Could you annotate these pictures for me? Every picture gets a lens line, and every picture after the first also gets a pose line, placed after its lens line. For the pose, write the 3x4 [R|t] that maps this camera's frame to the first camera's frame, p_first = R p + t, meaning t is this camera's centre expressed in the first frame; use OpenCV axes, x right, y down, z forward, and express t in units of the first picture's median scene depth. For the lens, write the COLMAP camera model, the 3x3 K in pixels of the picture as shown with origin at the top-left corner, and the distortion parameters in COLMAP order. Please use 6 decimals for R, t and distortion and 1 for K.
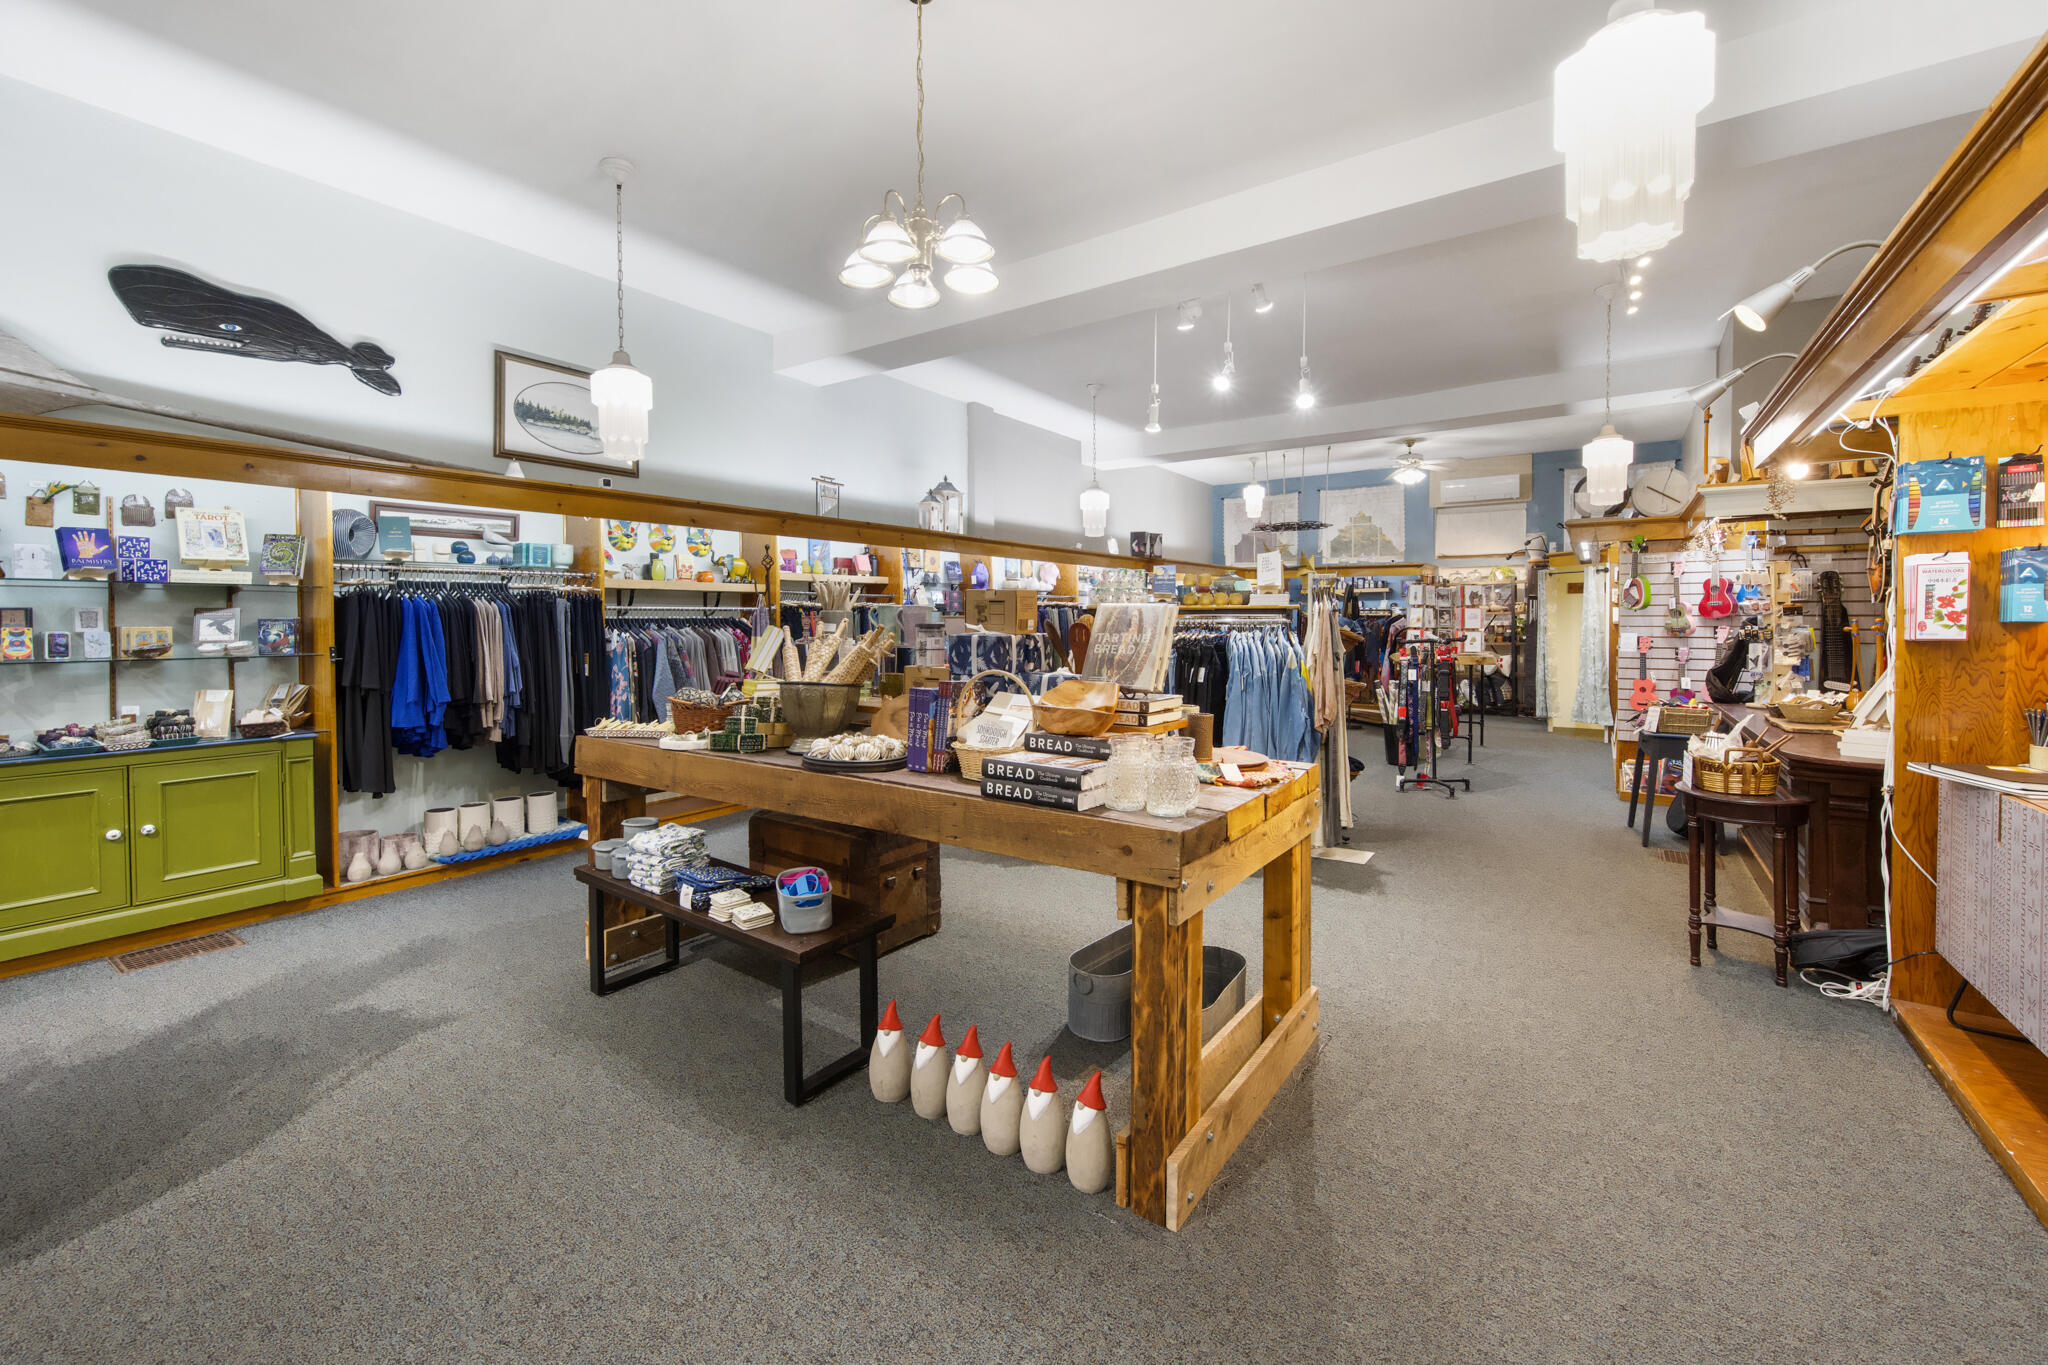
lens RADIAL K [[832.0, 0, 1021.9], [0, 832.0, 632.7], [0, 0, 1]] dist [-0.001842, 0.000059]
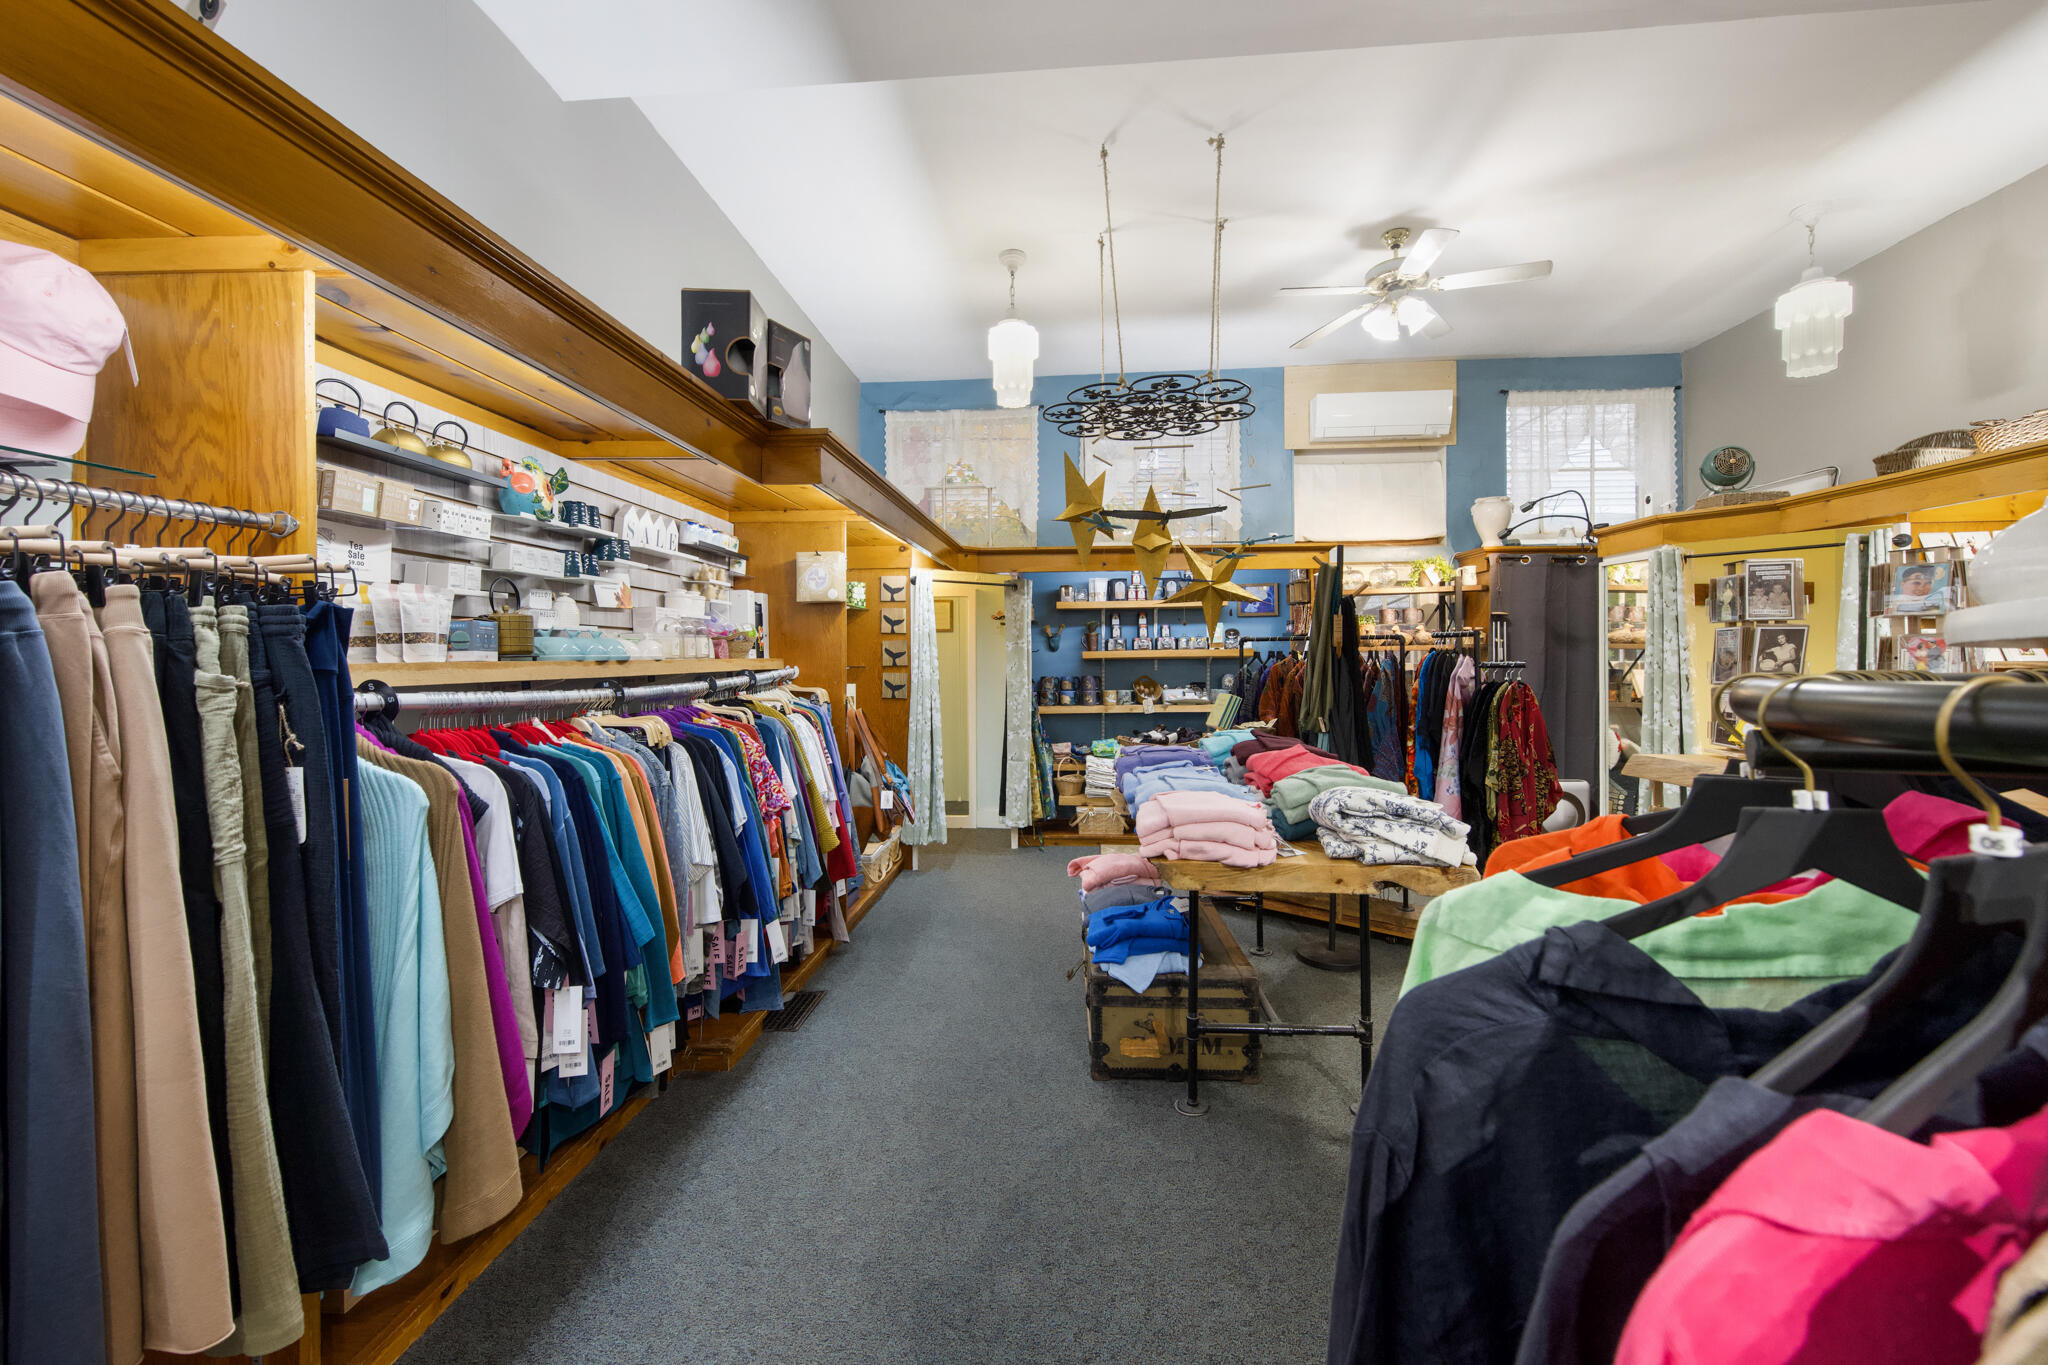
lens RADIAL K [[832.0, 0, 1041.2], [0, 832.0, 665.7], [0, 0, 1]] dist [-0.001842, 0.000059]
pose [[0.852521, -0.010222, 0.522593, 0.289737], [0.014341, 0.999890, -0.003836, -0.040698], [-0.522496, 0.010765, 0.852574, 2.209331]]
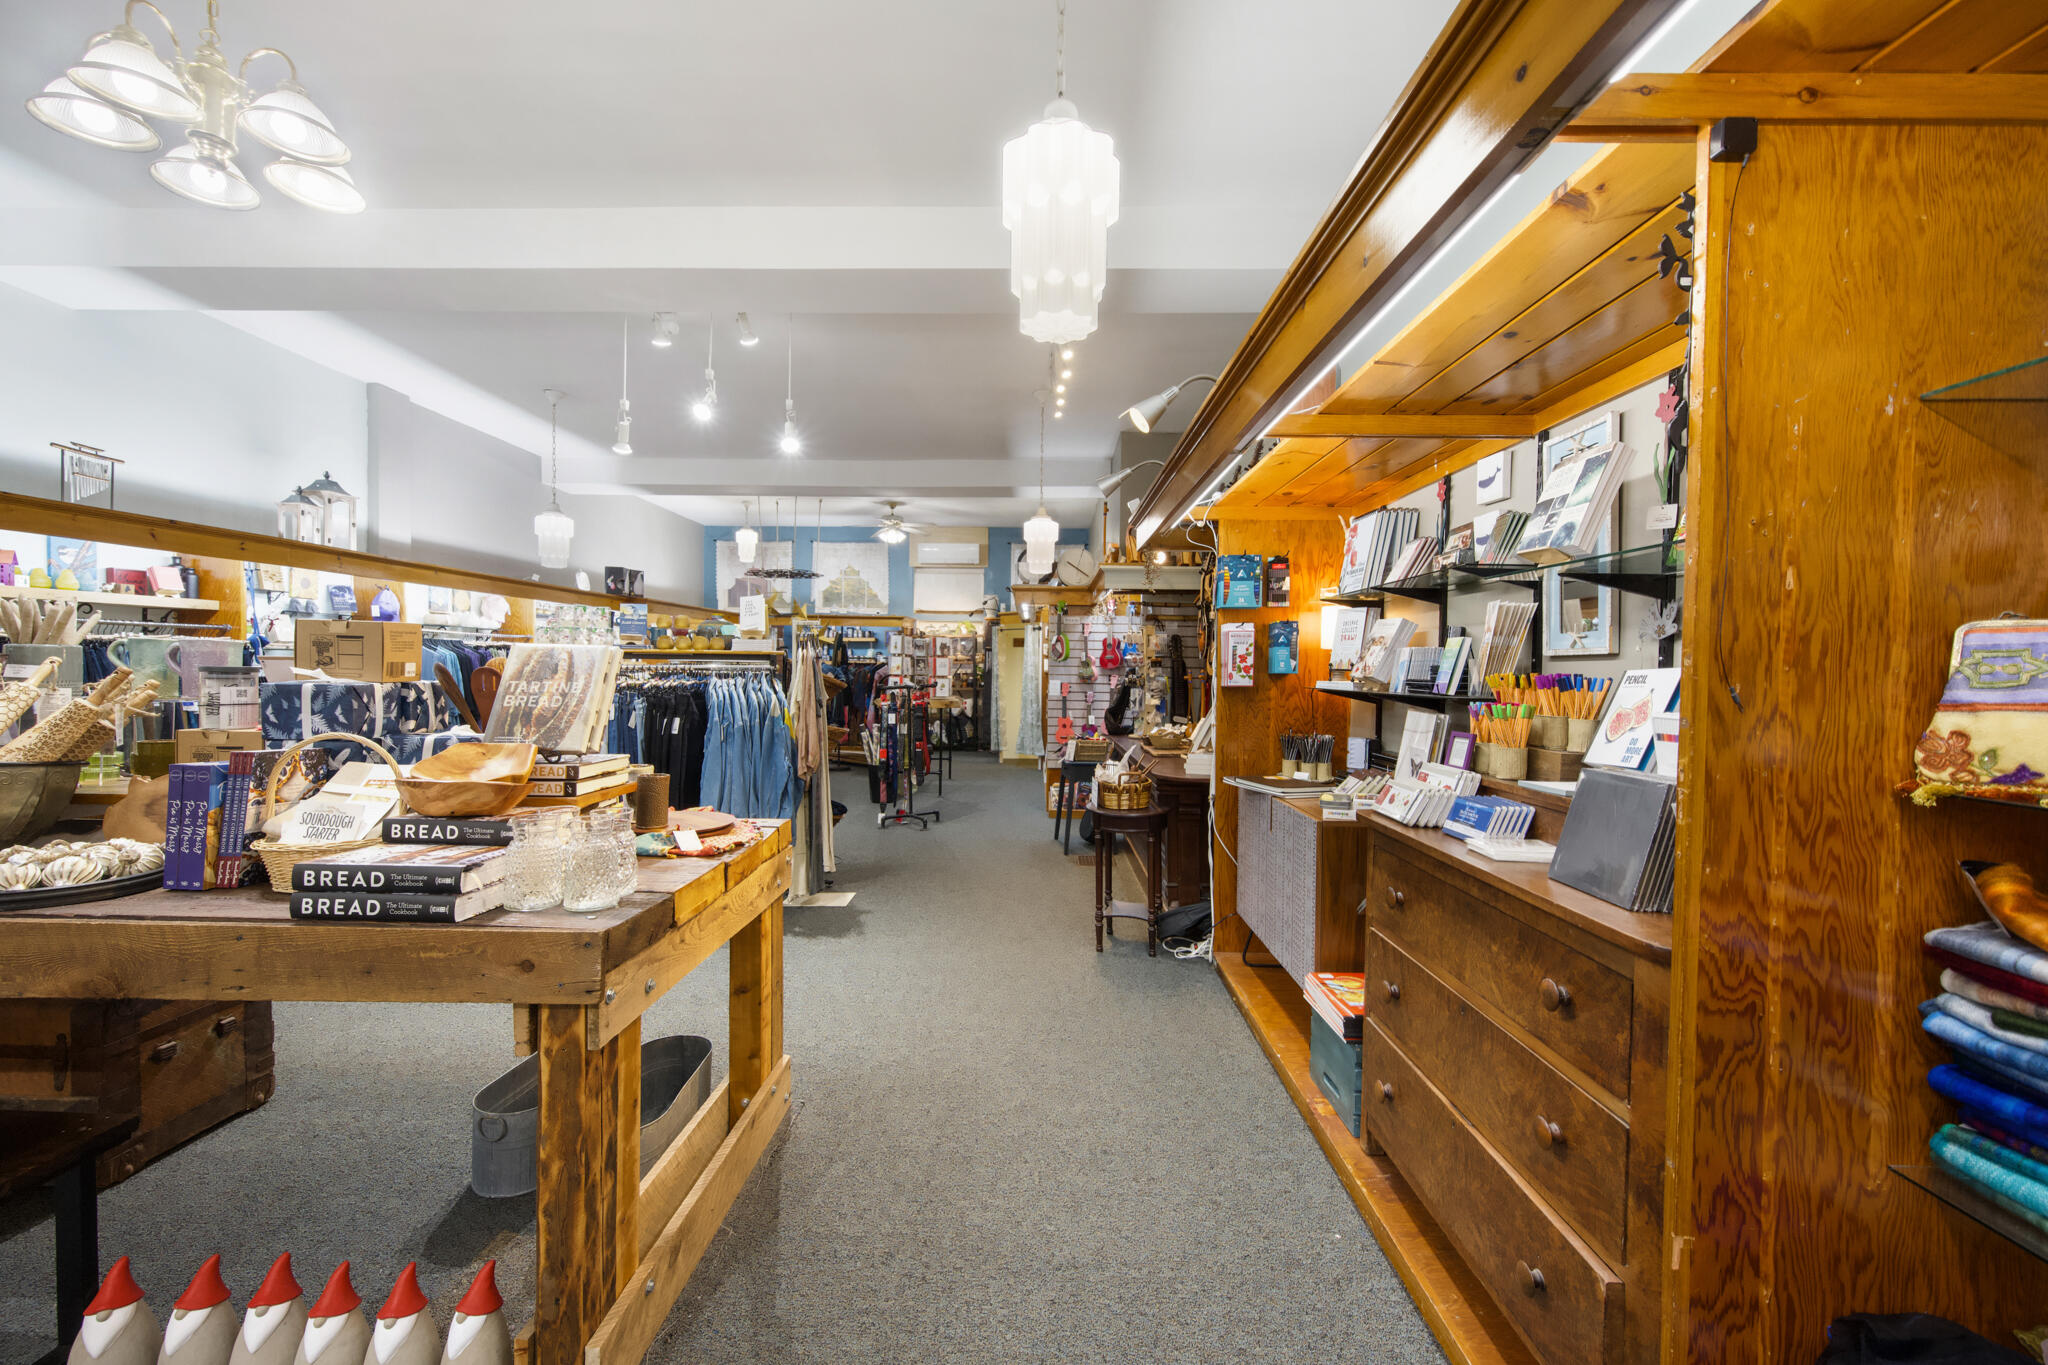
lens RADIAL K [[832.0, 0, 1023.5], [0, 832.0, 671.3], [0, 0, 1]] dist [-0.001842, 0.000059]
pose [[0.829303, 0.007383, 0.558751, 0.029735], [-0.002013, 0.999946, -0.010225, -0.000853], [-0.558796, 0.007355, 0.829273, 0.043101]]
